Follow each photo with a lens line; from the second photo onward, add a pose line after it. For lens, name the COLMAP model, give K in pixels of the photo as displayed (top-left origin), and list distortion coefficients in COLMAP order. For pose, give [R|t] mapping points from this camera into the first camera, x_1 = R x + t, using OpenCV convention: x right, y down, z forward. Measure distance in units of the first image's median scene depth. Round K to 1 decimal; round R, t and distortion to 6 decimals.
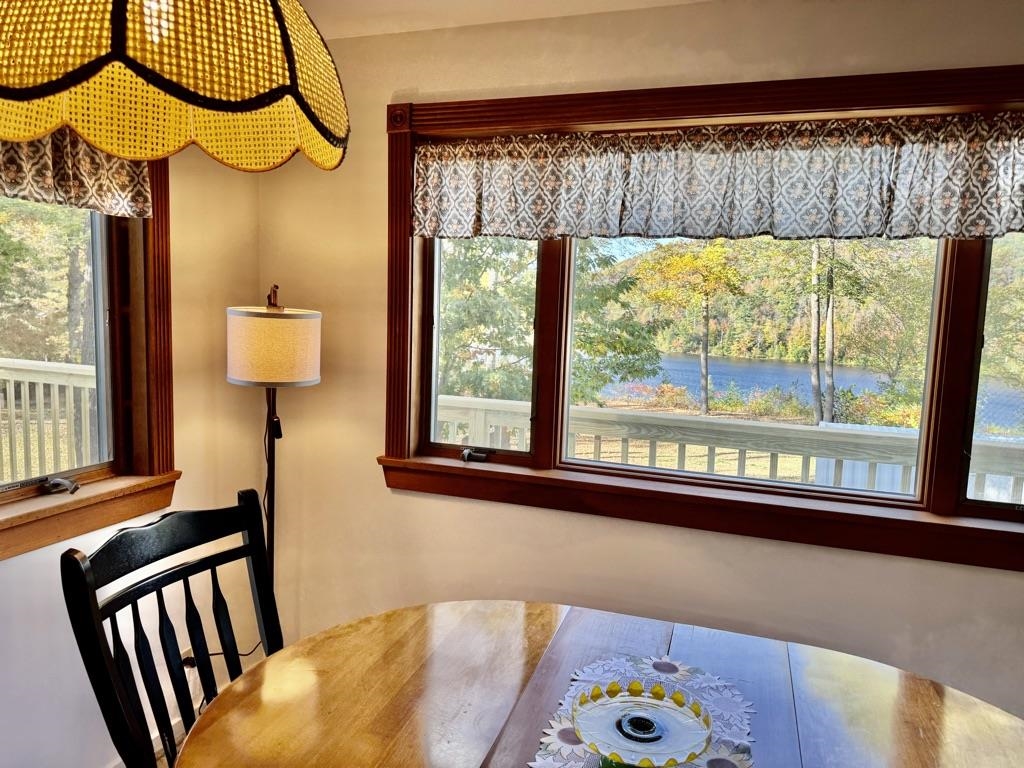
lens RADIAL K [[716.5, 0, 517.6], [0, 716.5, 380.0], [0, 0, 1]] dist [0.072364, -0.085698]
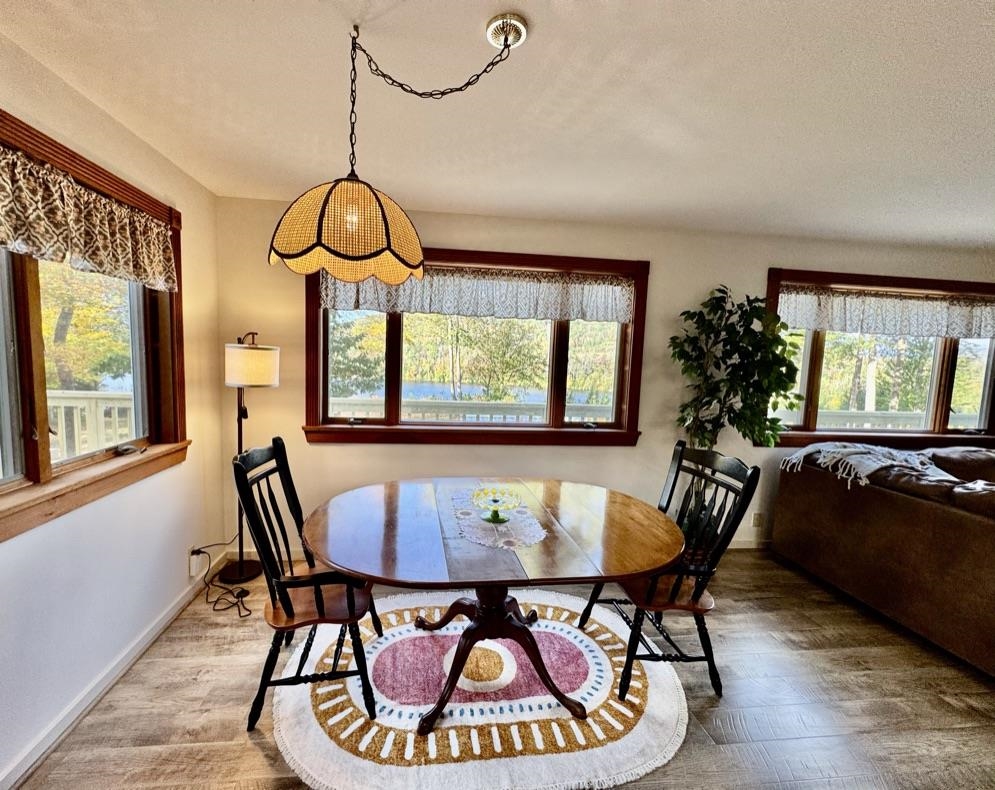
lens RADIAL K [[417.4, 0, 471.2], [0, 417.4, 394.5], [0, 0, 1]] dist [-0.000821, 0.000987]
pose [[0.901295, -0.041439, 0.431219, -0.294504], [0.041087, 0.999104, 0.010134, 0.035818], [-0.431253, 0.008584, 0.902190, -0.180597]]
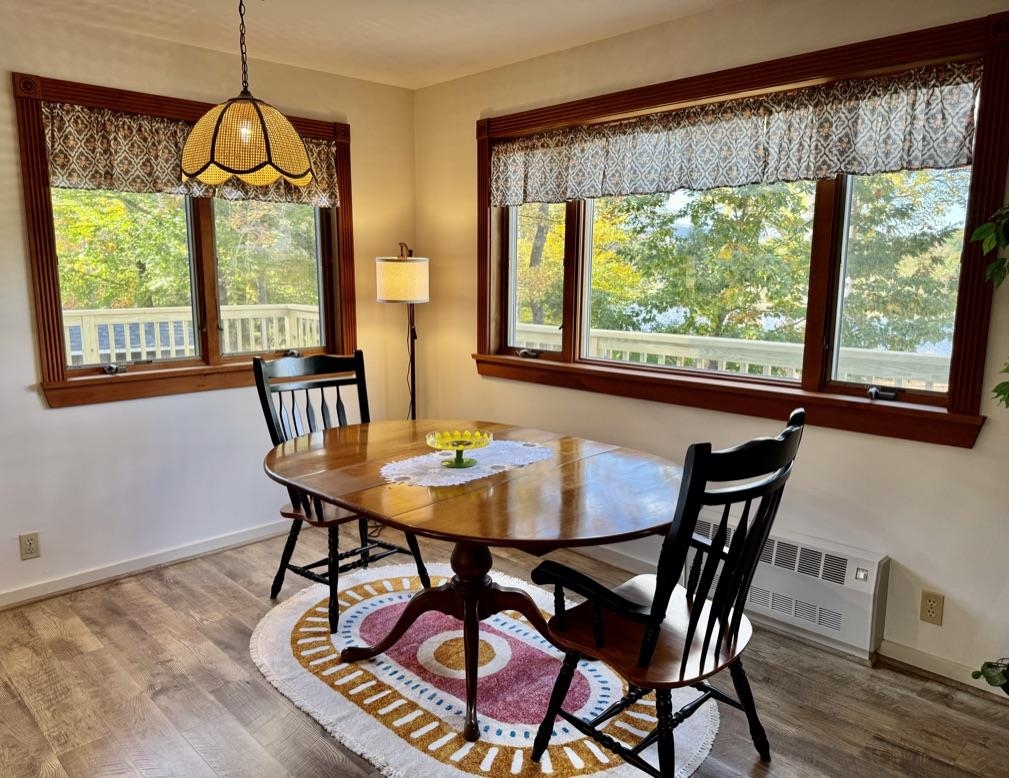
lens RADIAL K [[749.7, 0, 503.3], [0, 749.7, 386.4], [0, 0, 1]] dist [0.049493, -0.019866]
pose [[0.893369, 0.038566, -0.447665, 0.654655], [-0.019925, 0.998730, 0.046277, 0.114185], [0.448881, -0.032423, 0.893003, -0.449057]]
